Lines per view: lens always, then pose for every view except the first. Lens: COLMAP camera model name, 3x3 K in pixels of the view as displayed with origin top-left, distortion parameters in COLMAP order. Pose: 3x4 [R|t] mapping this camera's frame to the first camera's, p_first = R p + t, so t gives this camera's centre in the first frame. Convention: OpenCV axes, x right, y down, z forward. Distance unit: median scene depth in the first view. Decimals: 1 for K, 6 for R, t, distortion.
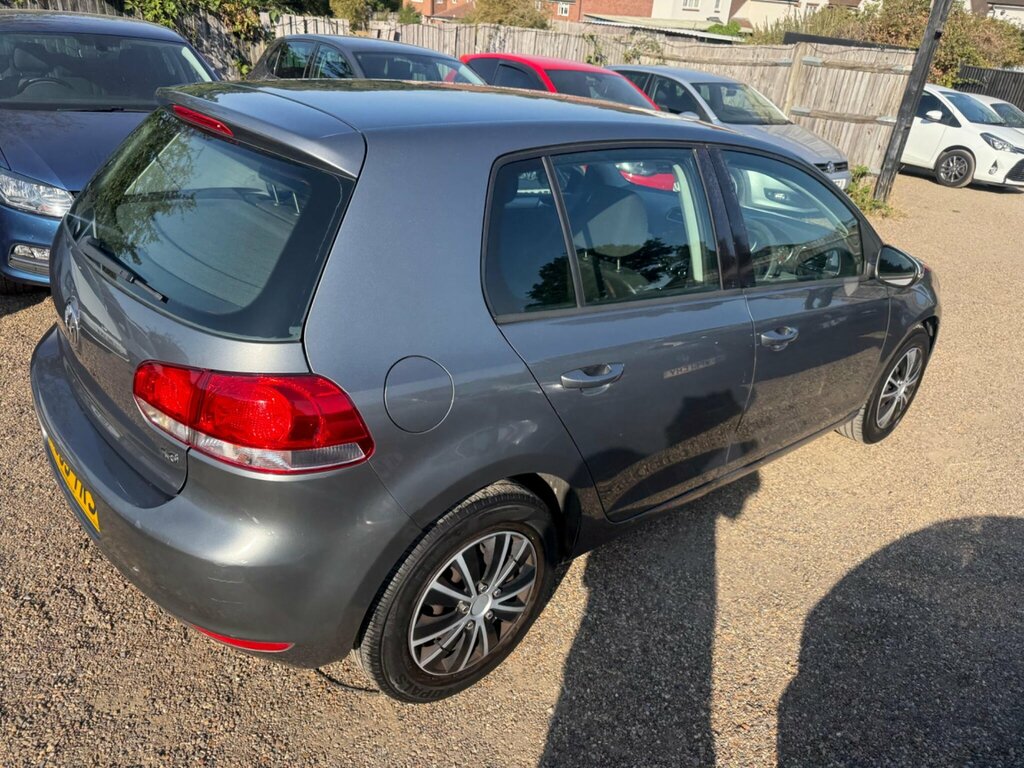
lens RADIAL K [[725.9, 0, 511.8], [0, 725.9, 379.8], [0, 0, 1]] dist [0.005010, -0.014104]
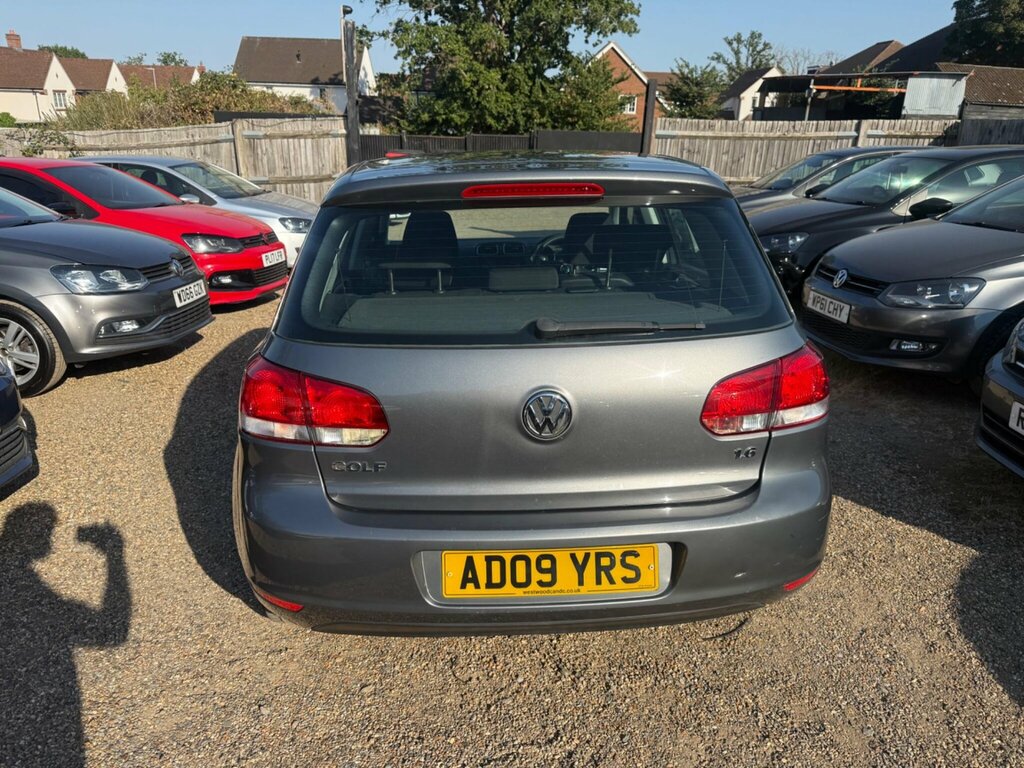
lens RADIAL K [[725.9, 0, 506.1], [0, 725.9, 392.6], [0, 0, 1]] dist [0.005010, -0.014104]
pose [[0.618713, -0.342255, 0.707146, -0.904684], [0.397159, 0.912888, 0.094341, -0.147789], [-0.677834, 0.222479, 0.700745, 0.260099]]
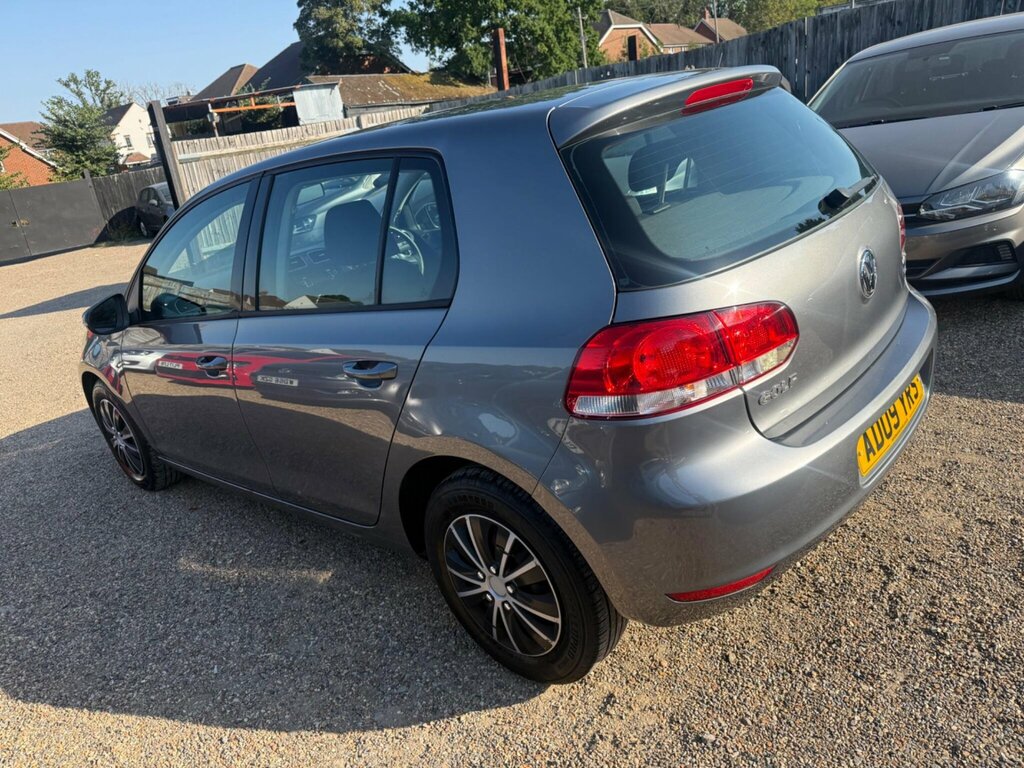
lens RADIAL K [[725.9, 0, 517.3], [0, 725.9, 390.5], [0, 0, 1]] dist [0.005010, -0.014104]
pose [[-0.137889, -0.417485, 0.898161, -1.068211], [0.568202, 0.709416, 0.416984, -0.466140], [-0.811254, 0.567834, 0.139395, 0.945512]]
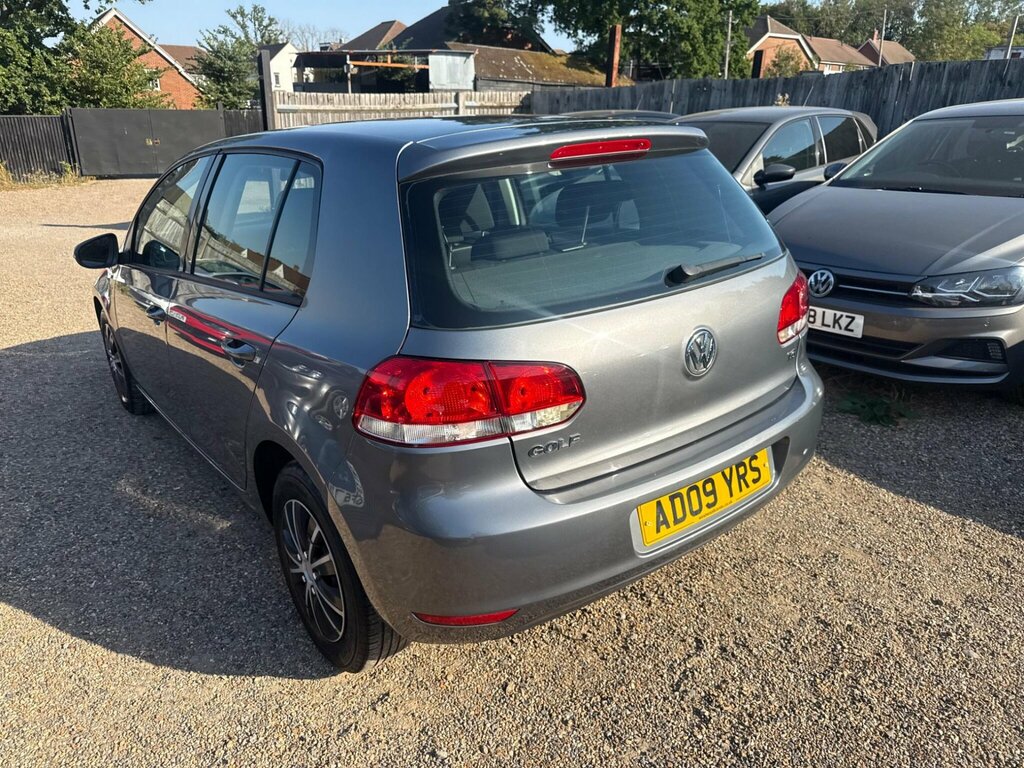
lens RADIAL K [[725.9, 0, 507.1], [0, 725.9, 391.7], [0, 0, 1]] dist [0.005010, -0.014104]
pose [[0.064356, -0.444464, 0.893482, -1.097092], [0.465798, 0.805199, 0.366997, -0.375141], [-0.882548, 0.392564, 0.258850, 0.698202]]
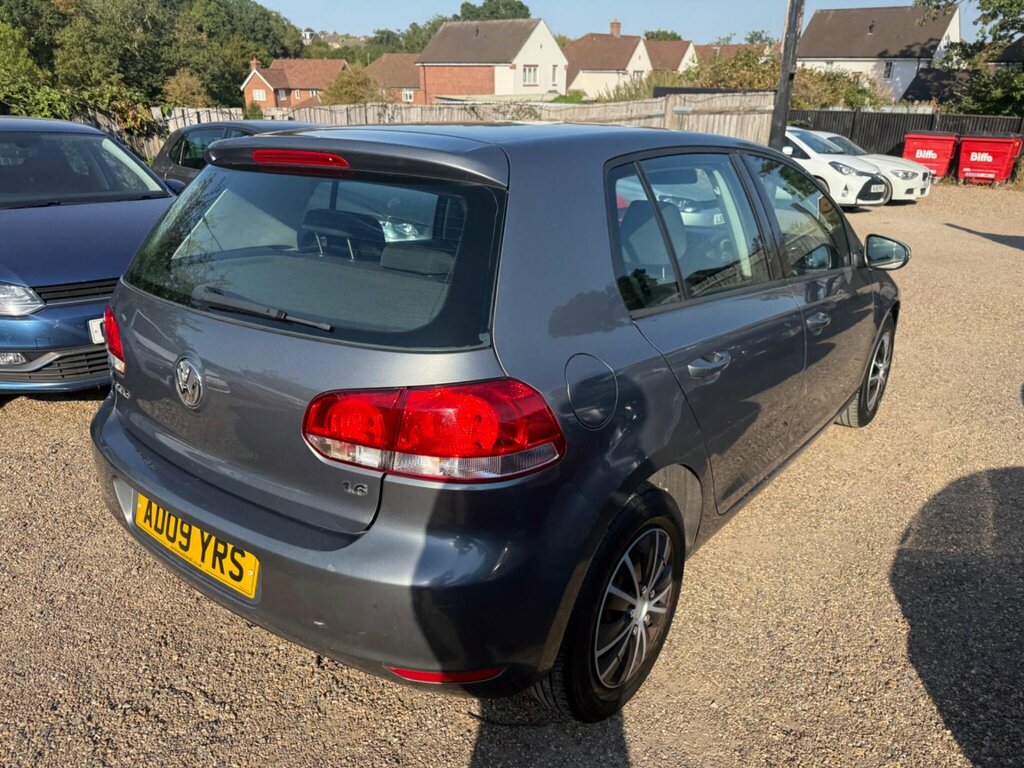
lens RADIAL K [[725.9, 0, 505.5], [0, 725.9, 394.6], [0, 0, 1]] dist [0.005010, -0.014104]
pose [[0.978480, -0.142834, 0.148916, -0.243869], [0.154311, 0.985642, -0.068536, 0.047236], [-0.136988, 0.090041, 0.986472, 0.016412]]
